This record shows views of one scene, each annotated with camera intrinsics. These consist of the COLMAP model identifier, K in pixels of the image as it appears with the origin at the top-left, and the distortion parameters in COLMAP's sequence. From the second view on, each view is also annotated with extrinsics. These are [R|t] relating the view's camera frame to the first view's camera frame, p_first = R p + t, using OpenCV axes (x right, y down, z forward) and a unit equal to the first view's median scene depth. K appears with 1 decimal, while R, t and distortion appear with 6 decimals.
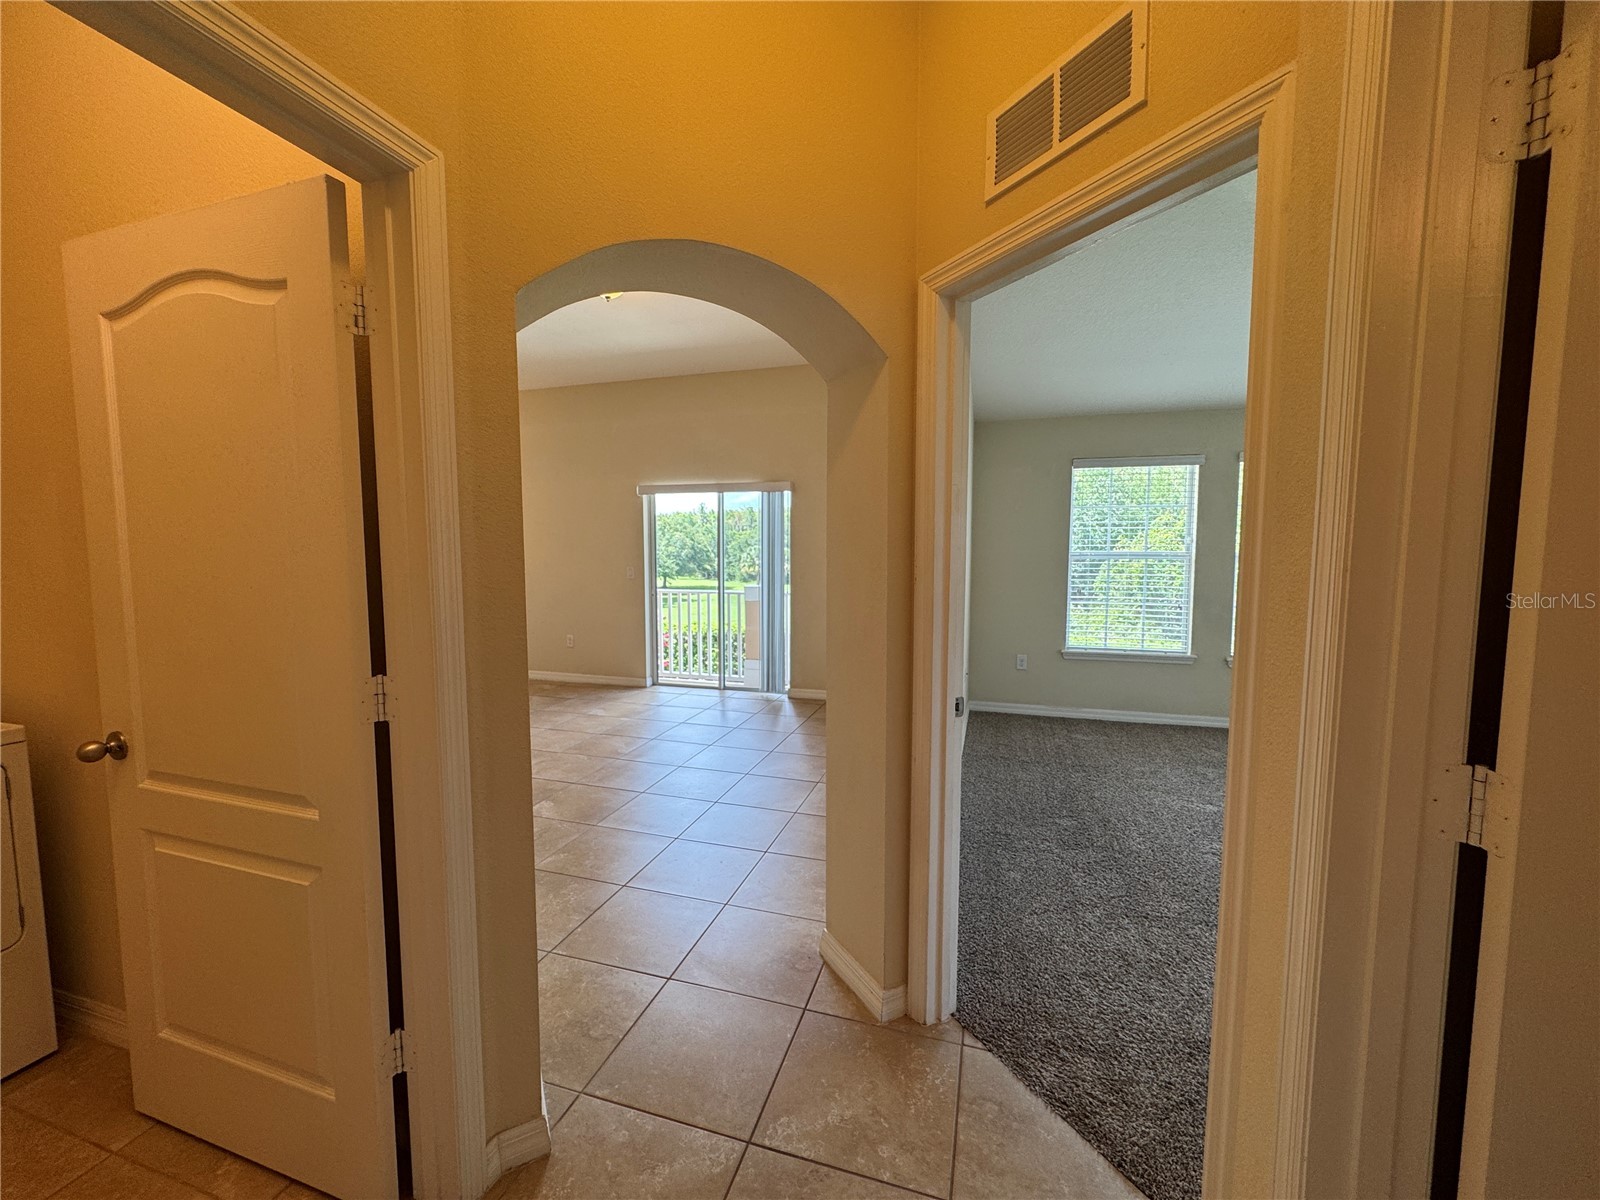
lens RADIAL K [[637.2, 0, 797.6], [0, 637.2, 601.7], [0, 0, 1]] dist [-0.003182, 0.001231]
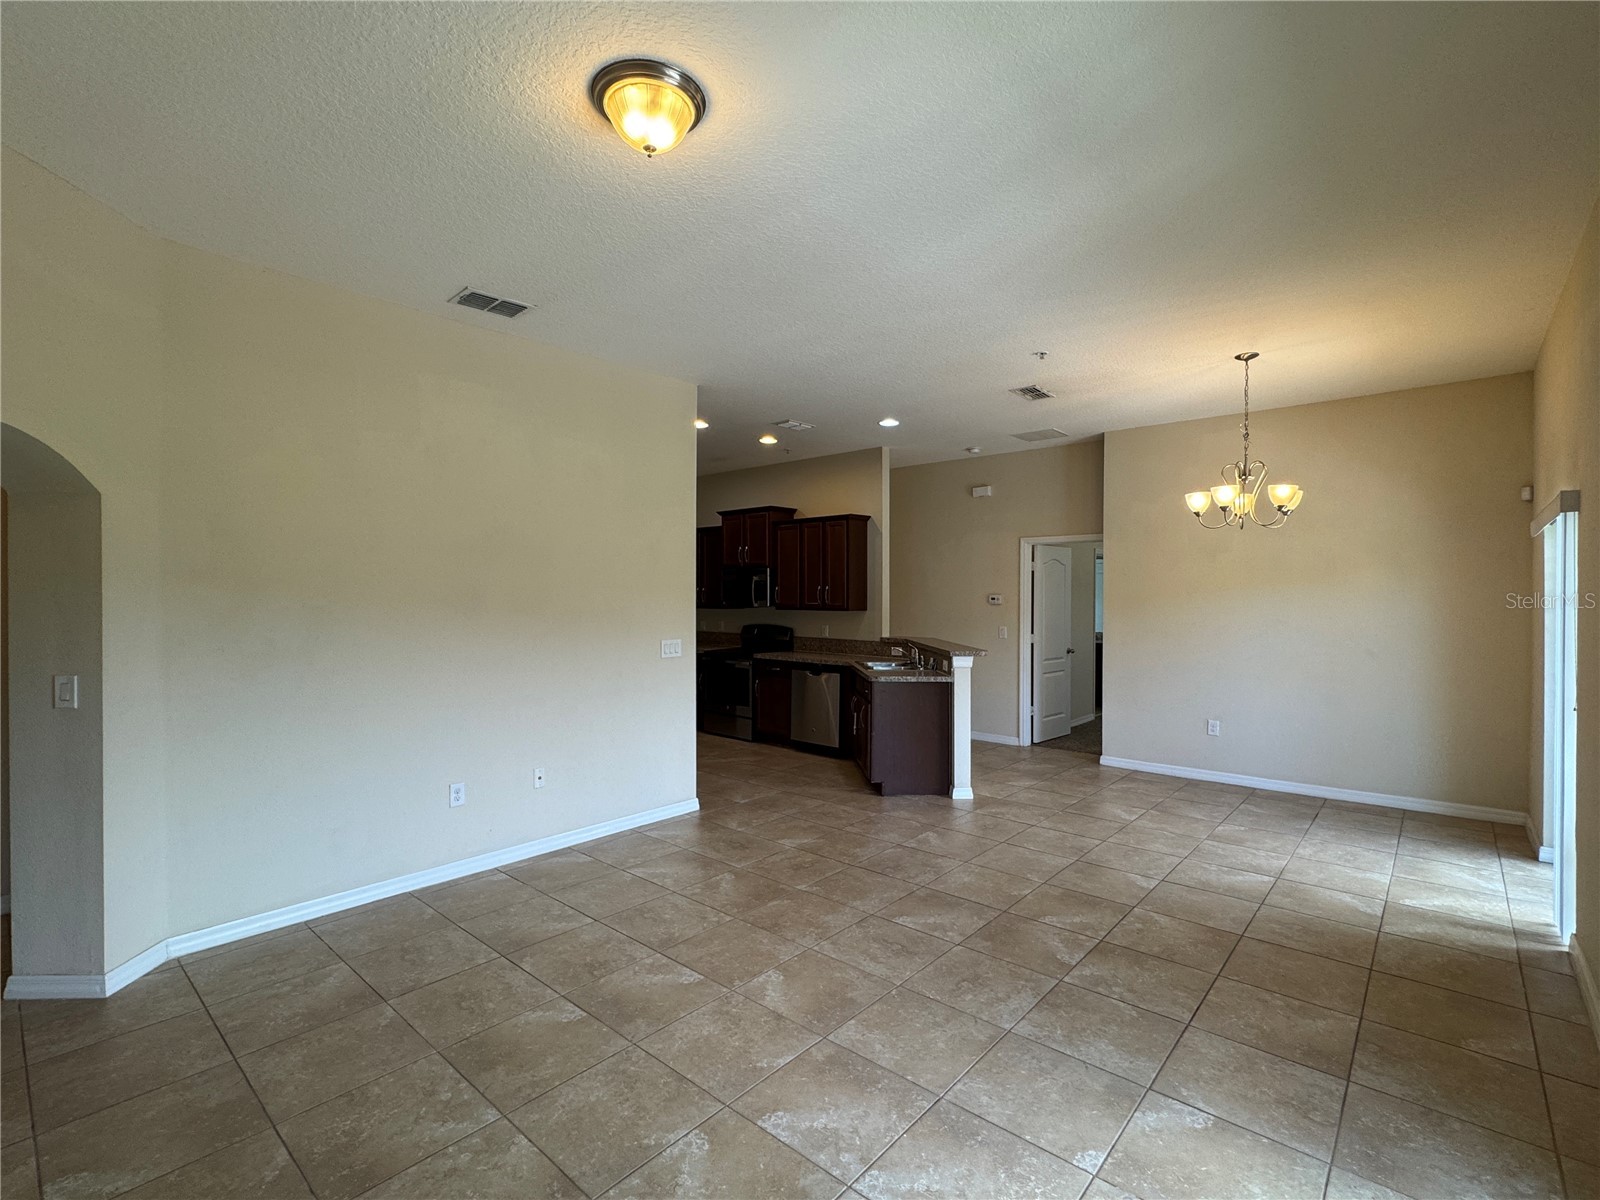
lens RADIAL K [[737.3, 0, 797.6], [0, 737.3, 600.7], [0, 0, 1]] dist [-0.002118, 0.000792]
pose [[-0.413727, 0.004176, -0.910391, 0.109279], [-0.075133, 0.996422, 0.038715, -0.085689], [0.907295, 0.084418, -0.411933, 0.790441]]
